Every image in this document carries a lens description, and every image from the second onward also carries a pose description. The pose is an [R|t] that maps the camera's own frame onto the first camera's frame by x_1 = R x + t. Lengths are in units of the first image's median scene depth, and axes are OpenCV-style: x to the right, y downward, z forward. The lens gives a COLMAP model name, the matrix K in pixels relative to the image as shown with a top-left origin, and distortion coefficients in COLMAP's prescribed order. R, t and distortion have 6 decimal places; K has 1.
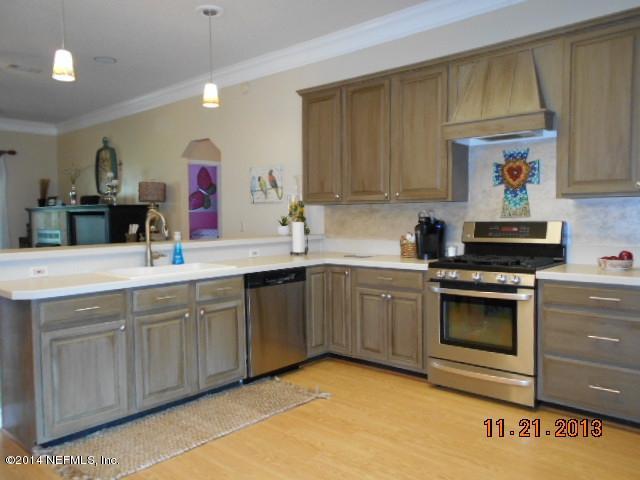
lens RADIAL K [[500.0, 0, 310.1], [0, 500.0, 239.0], [0, 0, 1]] dist [-0.035978, 0.070564]
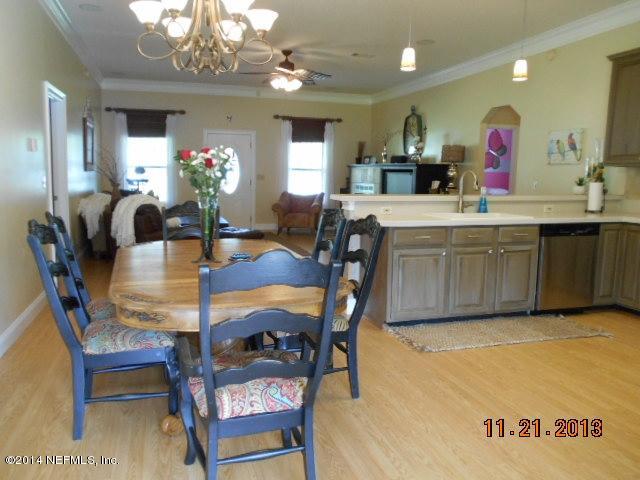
lens RADIAL K [[500.0, 0, 310.1], [0, 500.0, 239.0], [0, 0, 1]] dist [-0.035978, 0.070564]
pose [[0.858818, 0.089238, -0.504448, -0.000284], [-0.048242, 0.994423, 0.093784, 0.018184], [0.510004, -0.056208, 0.858334, -0.276758]]
